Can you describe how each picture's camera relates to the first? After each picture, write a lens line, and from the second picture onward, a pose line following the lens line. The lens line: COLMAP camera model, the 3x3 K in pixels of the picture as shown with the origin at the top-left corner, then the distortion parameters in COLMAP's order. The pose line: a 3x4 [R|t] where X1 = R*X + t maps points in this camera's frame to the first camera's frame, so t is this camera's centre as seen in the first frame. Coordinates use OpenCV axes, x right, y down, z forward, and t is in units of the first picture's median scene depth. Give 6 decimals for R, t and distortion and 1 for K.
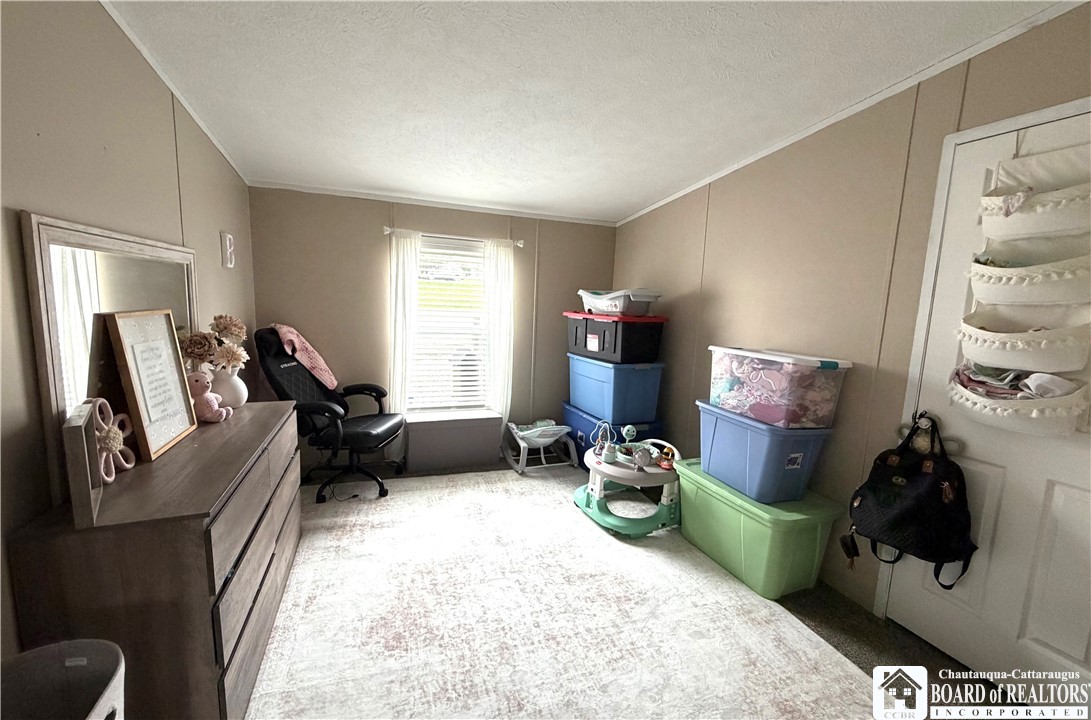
lens RADIAL K [[450.3, 0, 550.3], [0, 450.3, 356.2], [0, 0, 1]] dist [-0.000649, 0.000084]
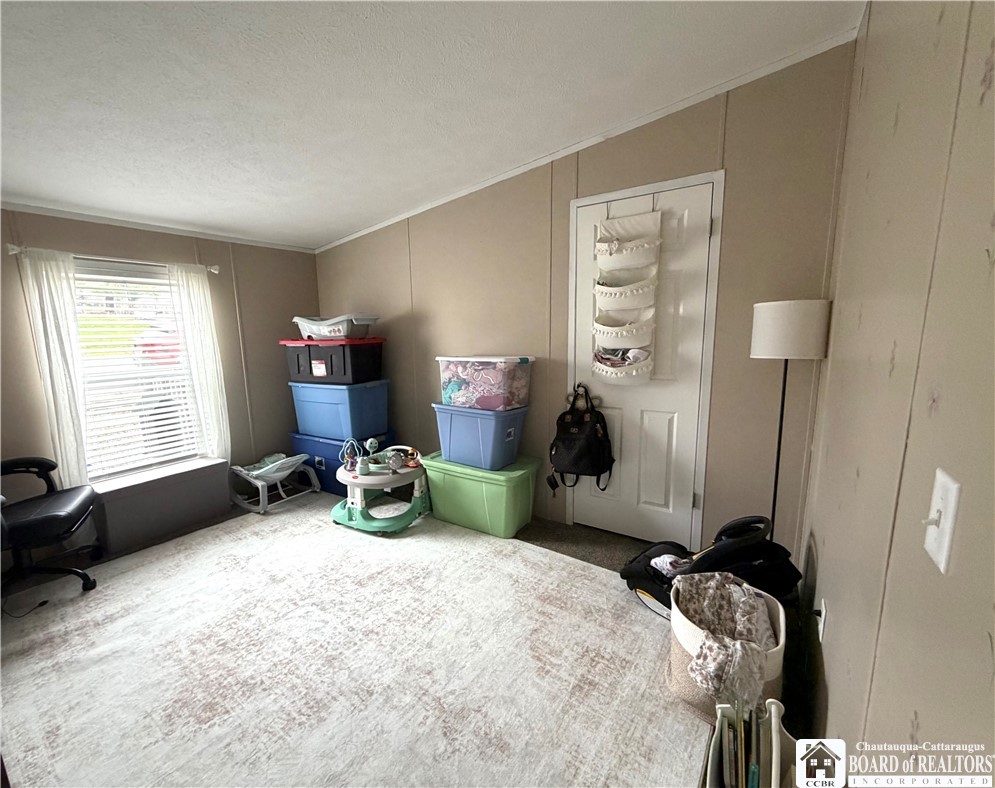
lens RADIAL K [[418.8, 0, 497.5], [0, 418.8, 394.0], [0, 0, 1]] dist [-0.000079, -0.000008]
pose [[0.818022, -0.154481, 0.554054, -0.163871], [0.131803, 0.987972, 0.080867, 0.006496], [-0.559882, 0.006875, 0.828544, -0.020544]]
